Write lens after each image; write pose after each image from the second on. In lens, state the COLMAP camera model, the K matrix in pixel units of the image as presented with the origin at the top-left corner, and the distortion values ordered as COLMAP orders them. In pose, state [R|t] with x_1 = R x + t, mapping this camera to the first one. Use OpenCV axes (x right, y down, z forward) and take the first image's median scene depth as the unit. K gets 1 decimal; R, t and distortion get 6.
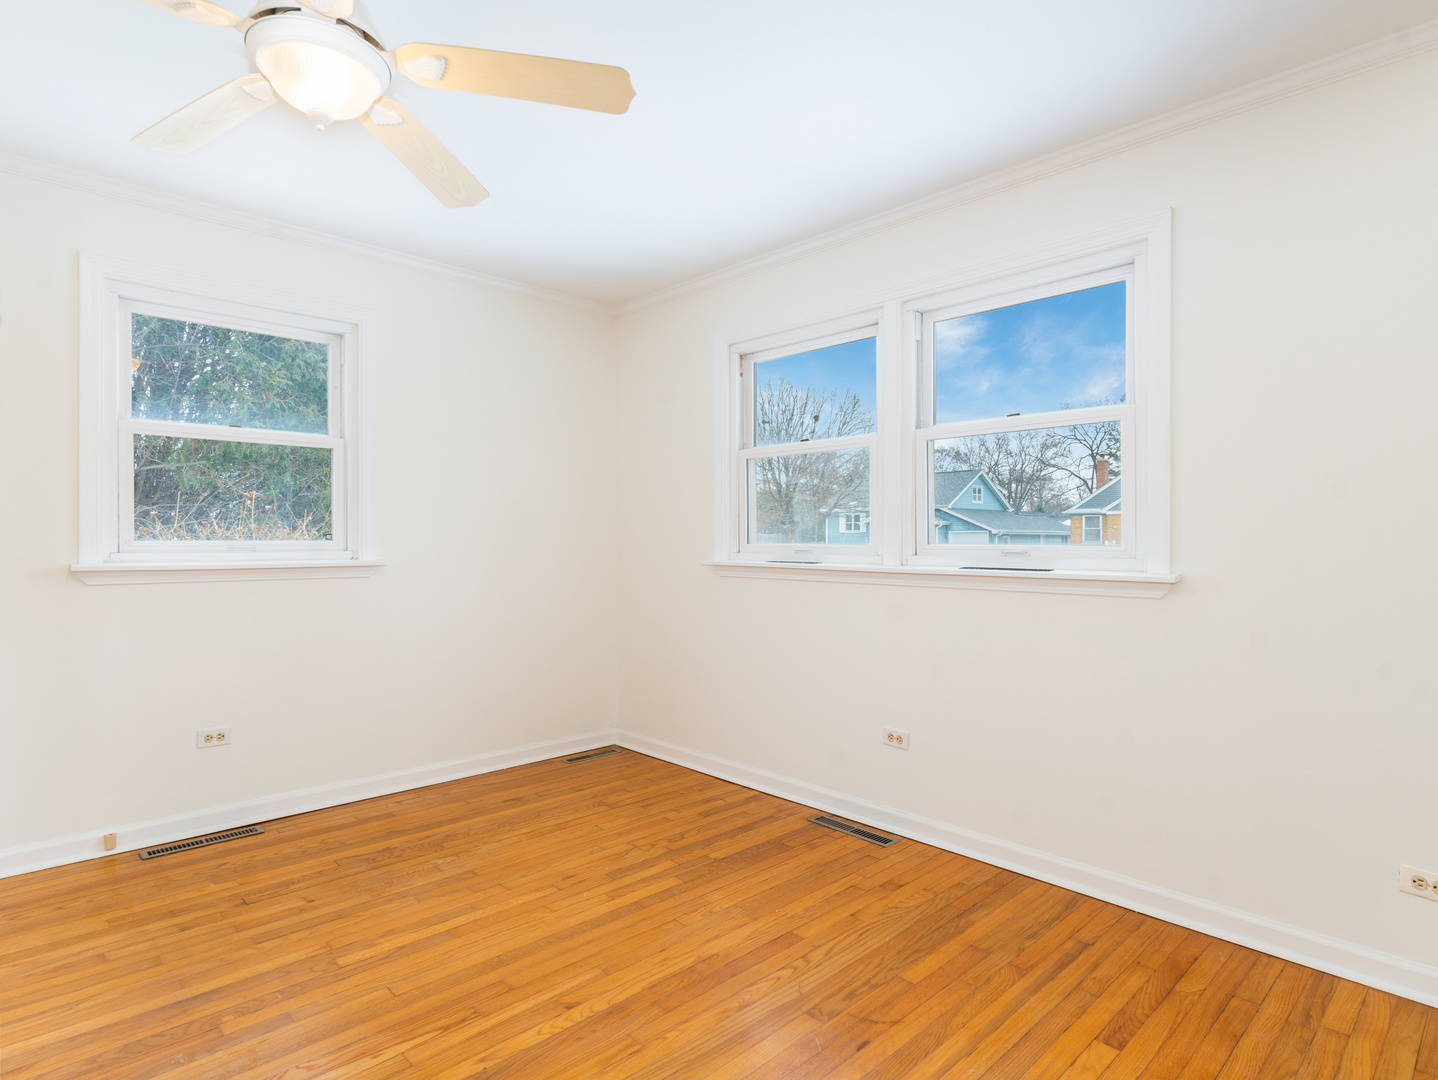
lens RADIAL K [[805.0, 0, 719.0], [0, 805.0, 540.0], [0, 0, 1]] dist [-0.002512, 0.000801]
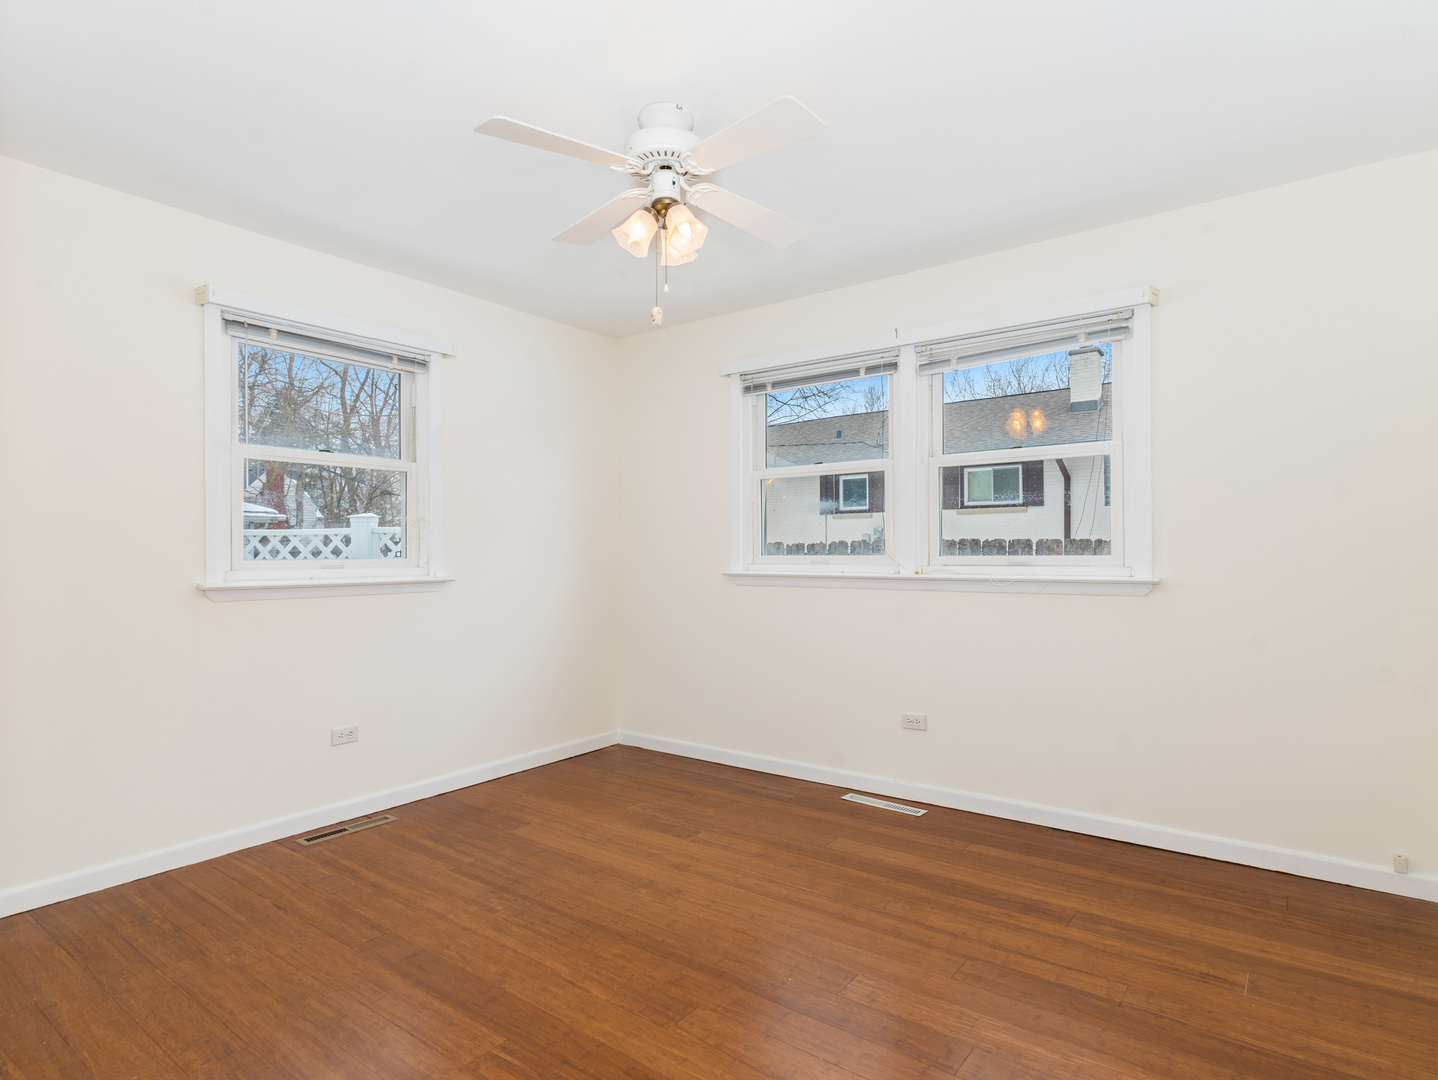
lens RADIAL K [[805.0, 0, 719.0], [0, 805.0, 540.0], [0, 0, 1]] dist [-0.002512, 0.000801]
pose [[0.992164, -0.007394, 0.124722, -0.214393], [0.009198, 0.999861, -0.013891, -0.002625], [-0.124601, 0.014930, 0.992095, -0.139170]]
